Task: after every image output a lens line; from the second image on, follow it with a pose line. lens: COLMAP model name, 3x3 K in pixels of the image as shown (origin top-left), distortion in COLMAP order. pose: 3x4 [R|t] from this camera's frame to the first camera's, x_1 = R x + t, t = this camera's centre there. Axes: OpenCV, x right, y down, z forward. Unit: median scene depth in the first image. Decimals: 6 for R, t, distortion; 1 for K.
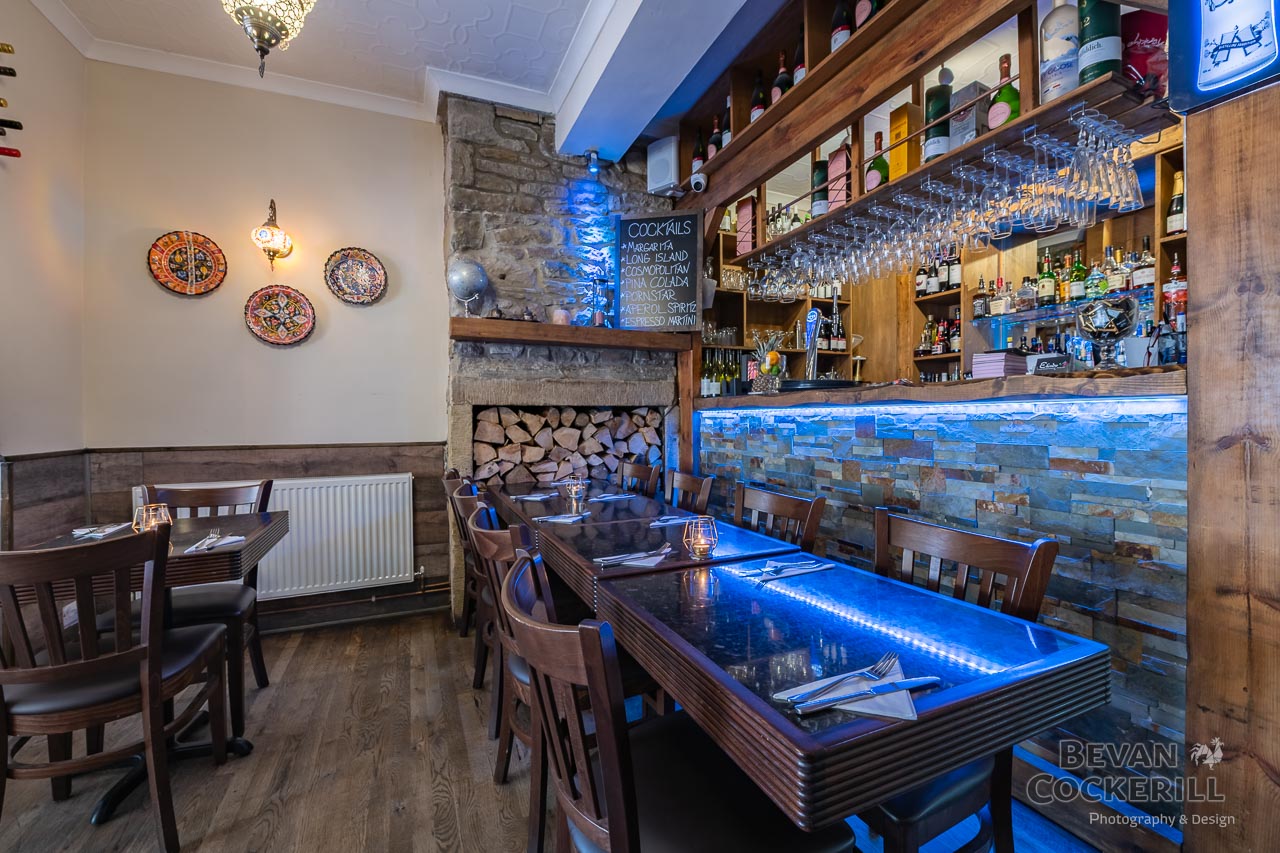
lens RADIAL K [[511.8, 0, 640.0], [0, 511.8, 426.5], [0, 0, 1]] dist [-0.000355, -0.000152]
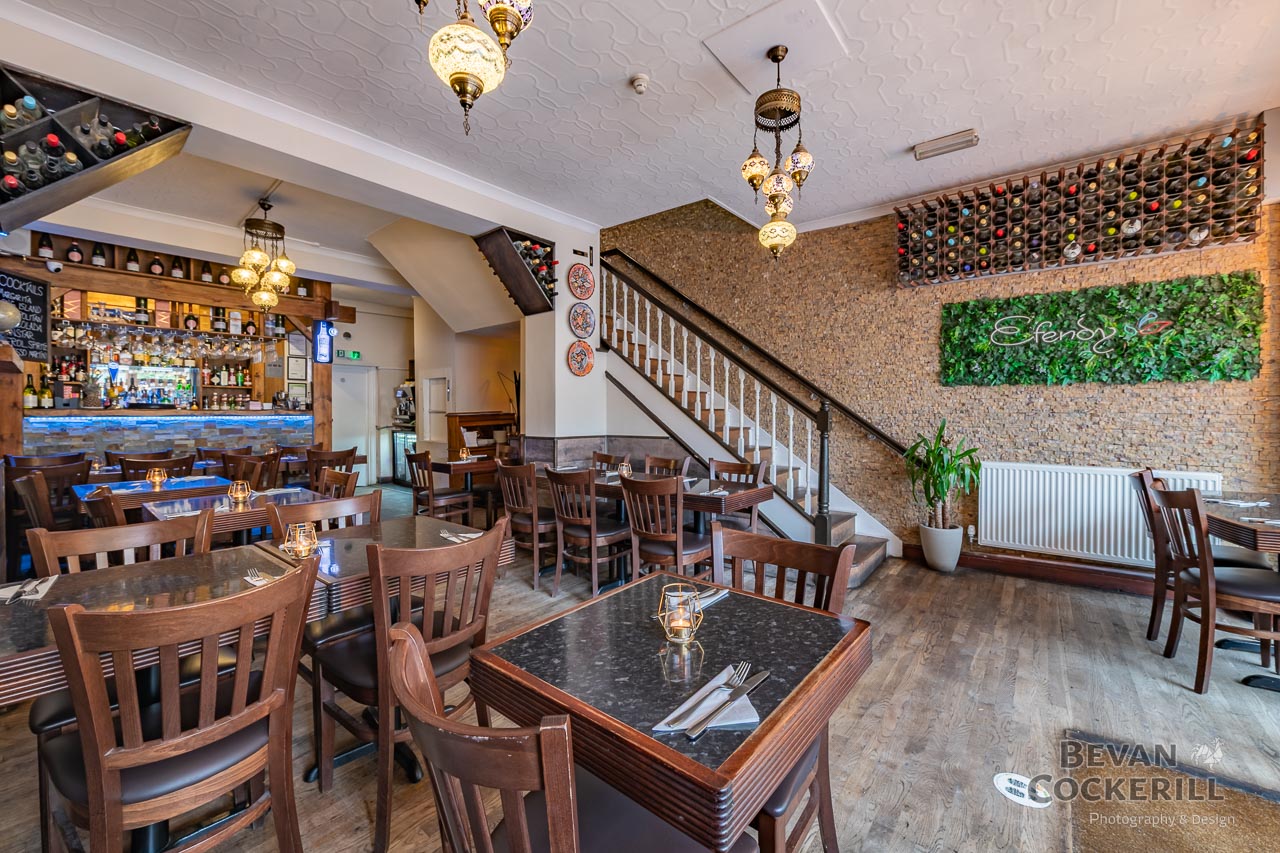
lens RADIAL K [[513.5, 0, 636.4], [0, 513.5, 419.4], [0, 0, 1]] dist [-0.001161, -0.000366]
pose [[-0.434324, -0.005162, 0.900742, -1.966961], [0.020252, 0.999675, 0.015494, -0.014996], [-0.900529, 0.024971, -0.434079, 0.121573]]
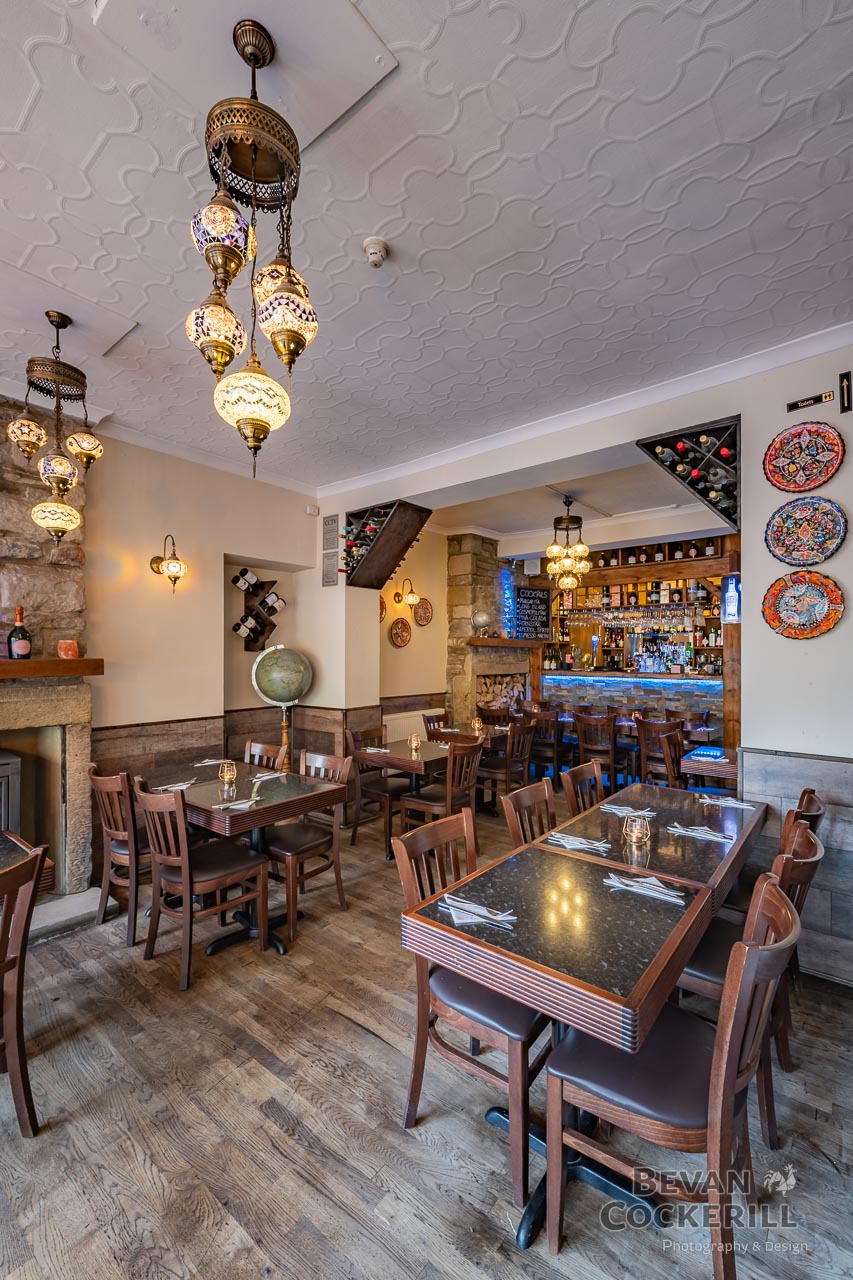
lens RADIAL K [[527.3, 0, 447.2], [0, 527.3, 647.2], [0, 0, 1]] dist [0.000300, -0.000165]
pose [[0.884604, 0.016070, 0.466066, -1.383955], [-0.001273, 0.999486, -0.032047, -0.084163], [-0.466342, 0.027755, 0.884169, -0.853559]]
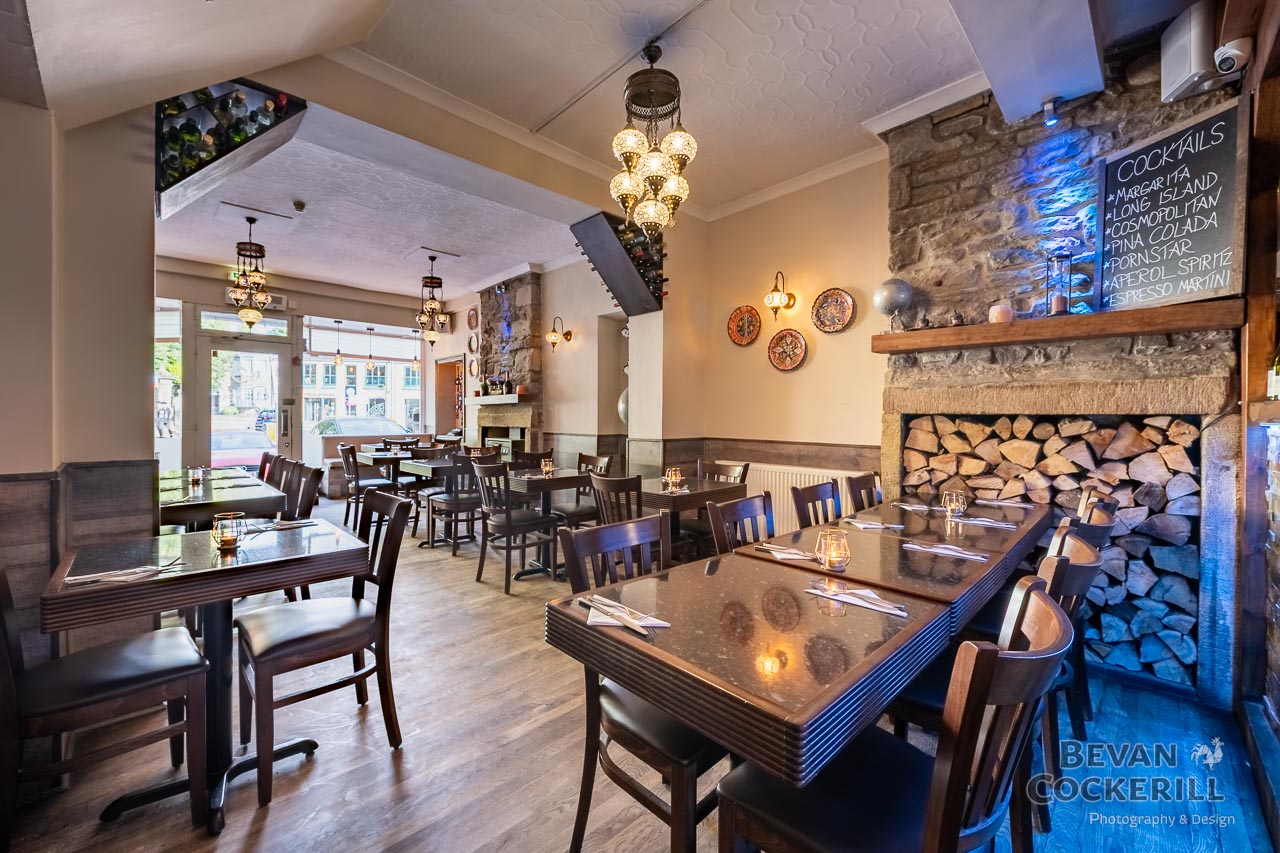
lens RADIAL K [[513.5, 0, 636.4], [0, 513.5, 419.4], [0, 0, 1]] dist [-0.001161, -0.000366]
pose [[0.338504, 0.016053, -0.940828, 0.455044], [-0.024335, 0.999669, 0.008302, -0.023983], [0.940650, 0.020085, 0.338782, 0.118868]]
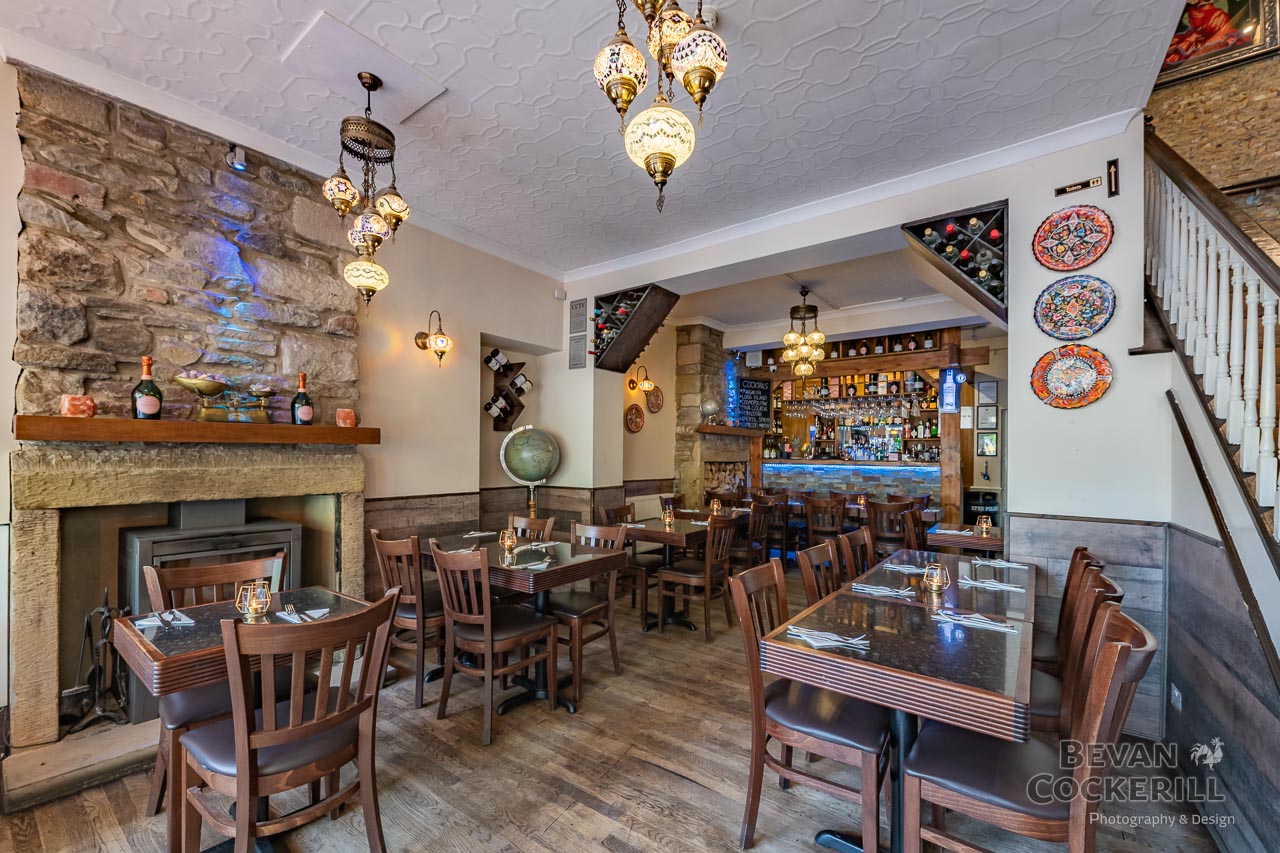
lens RADIAL K [[513.2, 0, 655.4], [0, 513.2, 447.6], [0, 0, 1]] dist [-0.001831, -0.000098]
pose [[0.864892, 0.023080, 0.501427, -1.534181], [-0.007288, 0.999414, -0.033431, -0.025606], [-0.501905, 0.025260, 0.864554, -0.774336]]
